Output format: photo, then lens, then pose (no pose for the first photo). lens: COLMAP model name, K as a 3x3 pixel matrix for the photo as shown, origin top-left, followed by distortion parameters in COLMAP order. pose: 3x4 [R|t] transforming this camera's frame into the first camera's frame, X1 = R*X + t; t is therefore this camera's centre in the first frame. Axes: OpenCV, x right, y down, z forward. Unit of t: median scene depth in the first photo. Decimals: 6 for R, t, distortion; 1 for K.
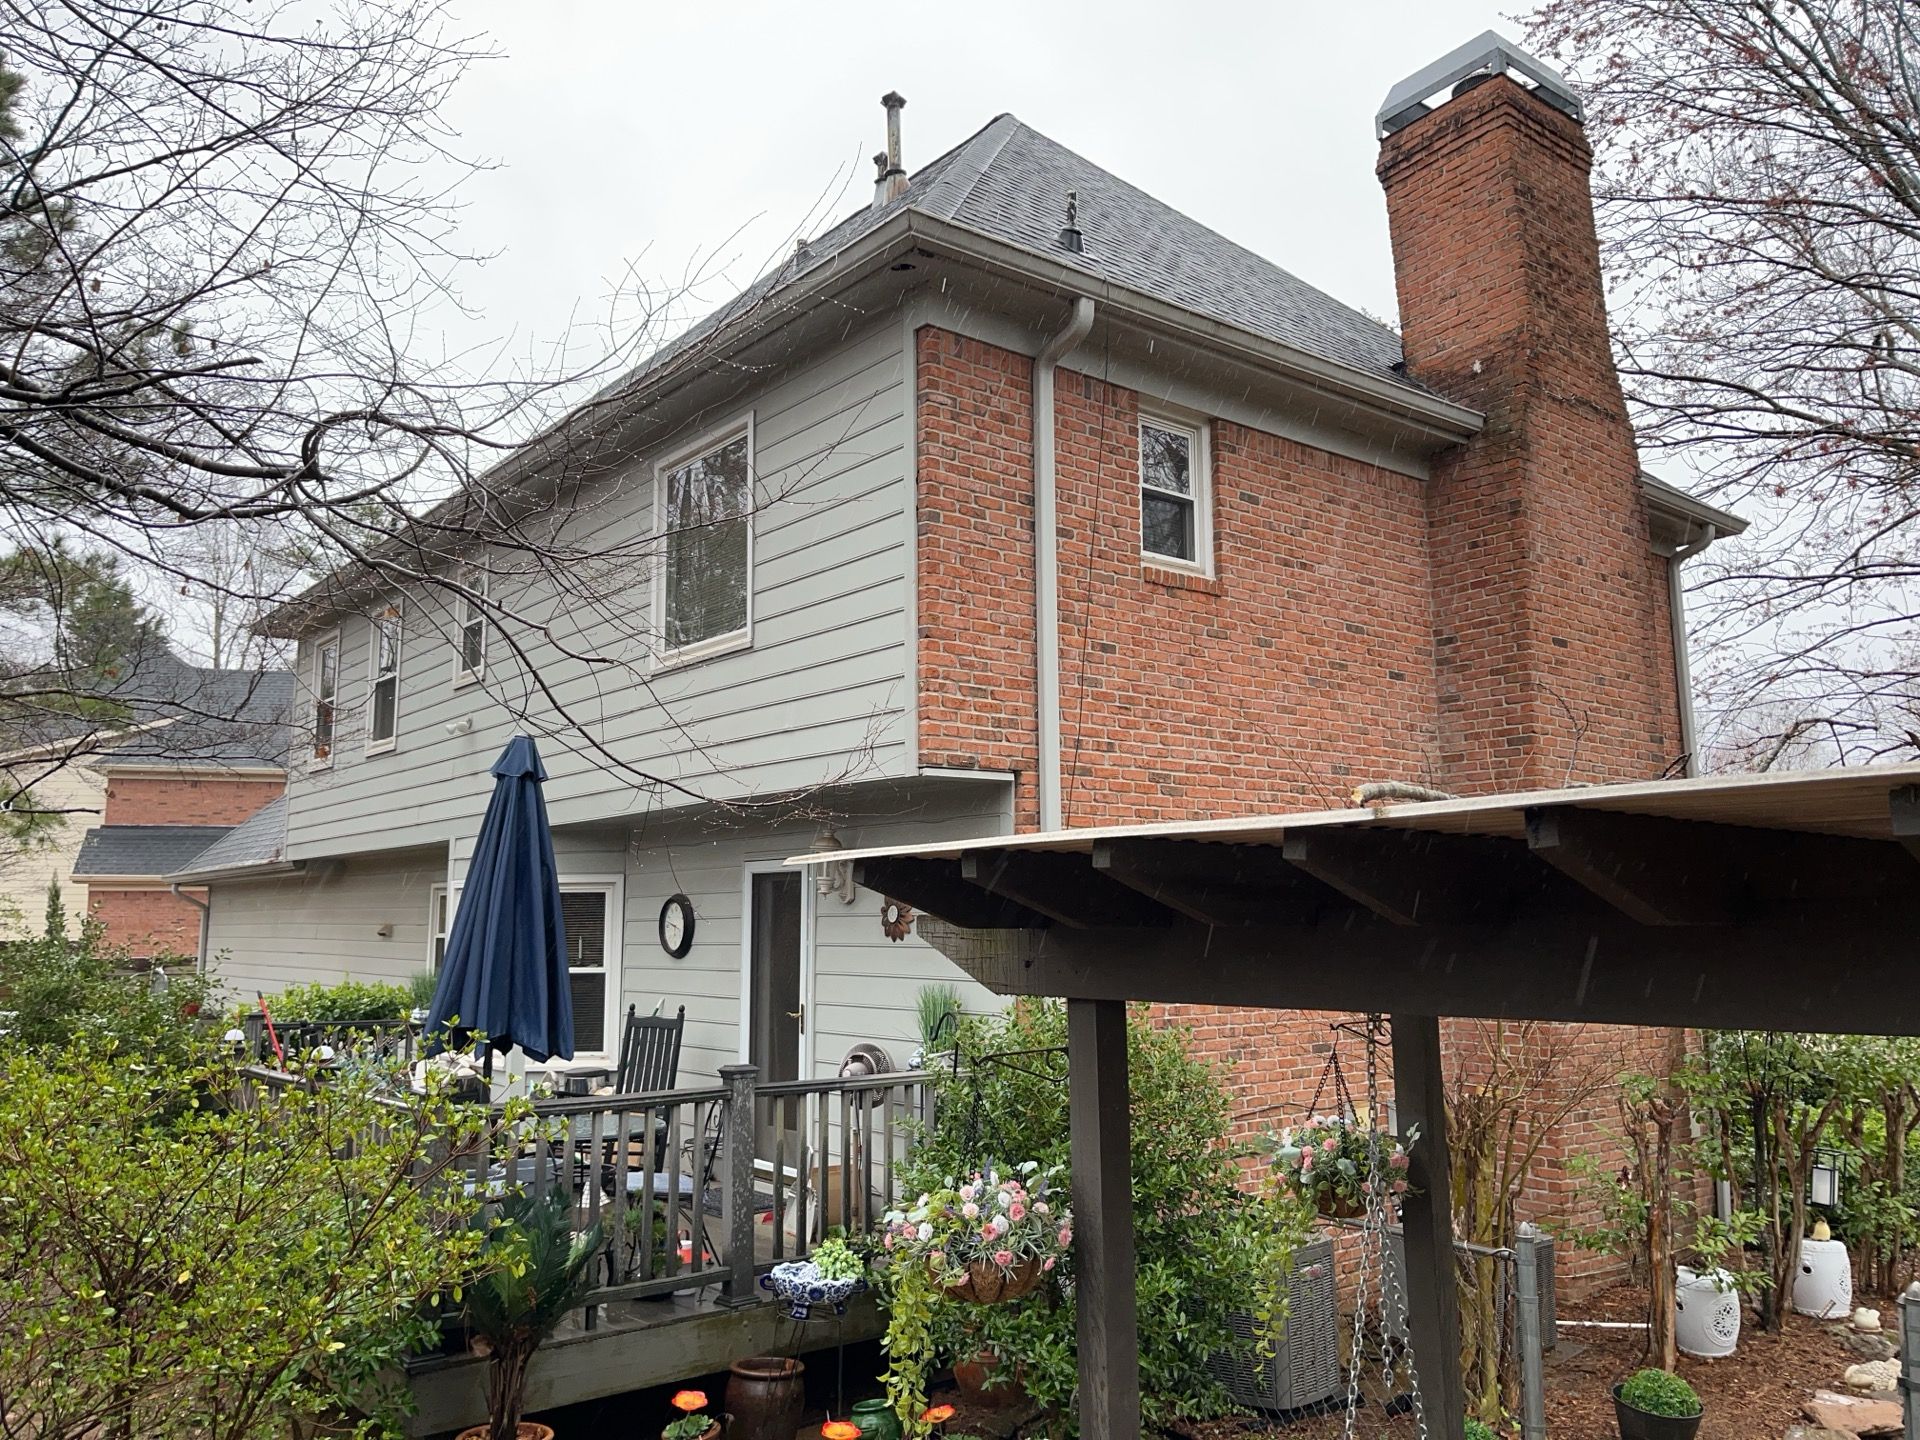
lens RADIAL K [[1433.9, 0, 960.0], [0, 1433.9, 720.0], [0, 0, 1]] dist [0.051389, -0.064185]
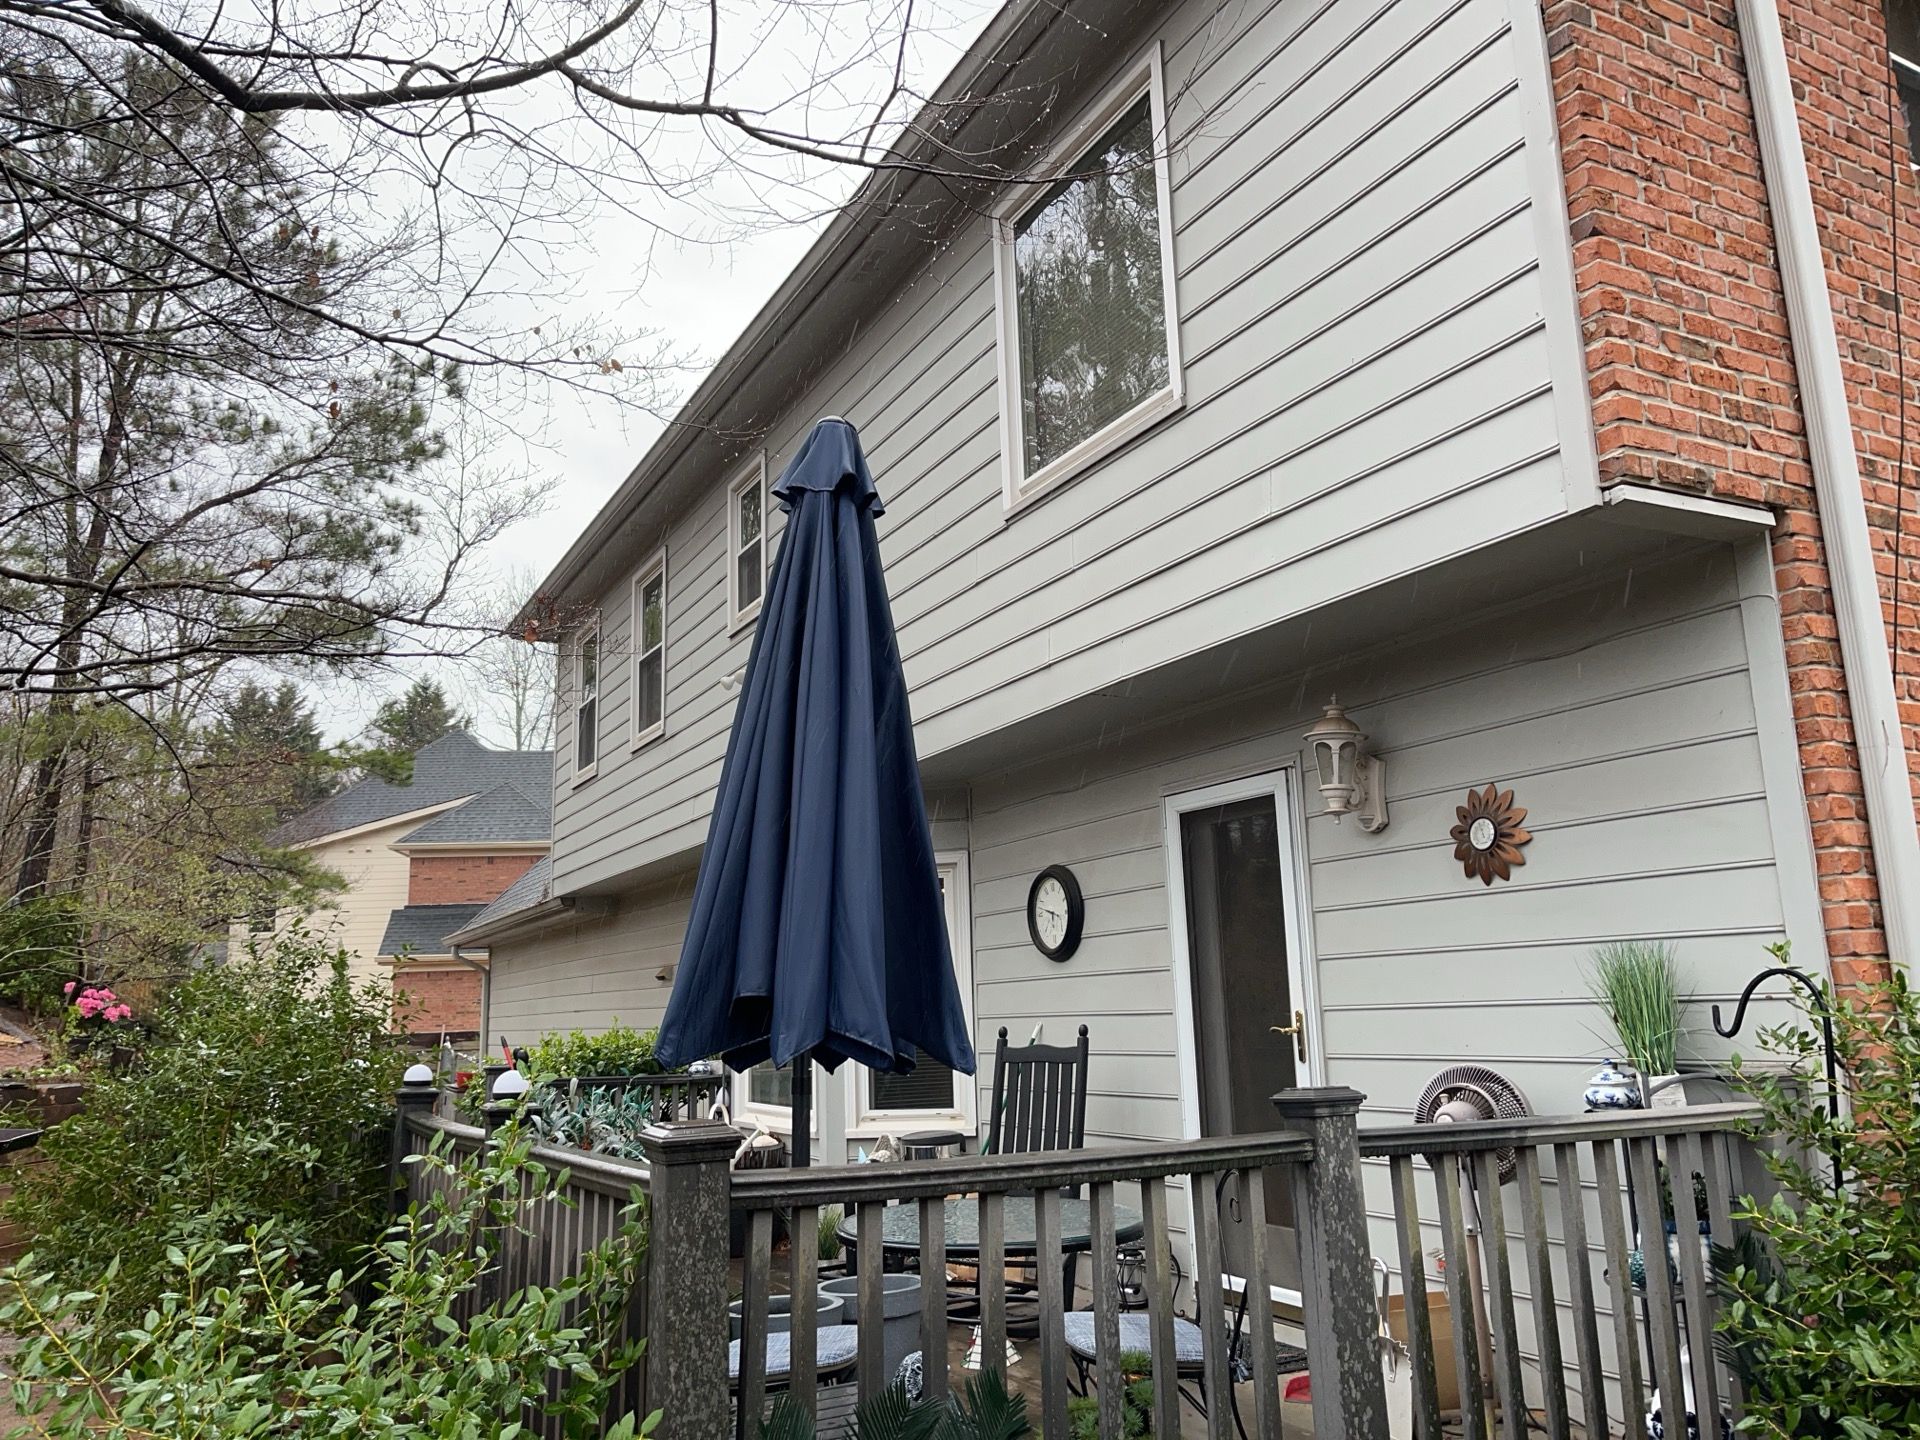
lens RADIAL K [[1433.9, 0, 960.0], [0, 1433.9, 720.0], [0, 0, 1]] dist [0.051389, -0.064185]
pose [[0.981099, -0.062138, -0.183261, -0.135839], [0.051363, 0.996693, -0.062974, 0.112819], [0.186568, 0.052371, 0.981045, 0.403140]]
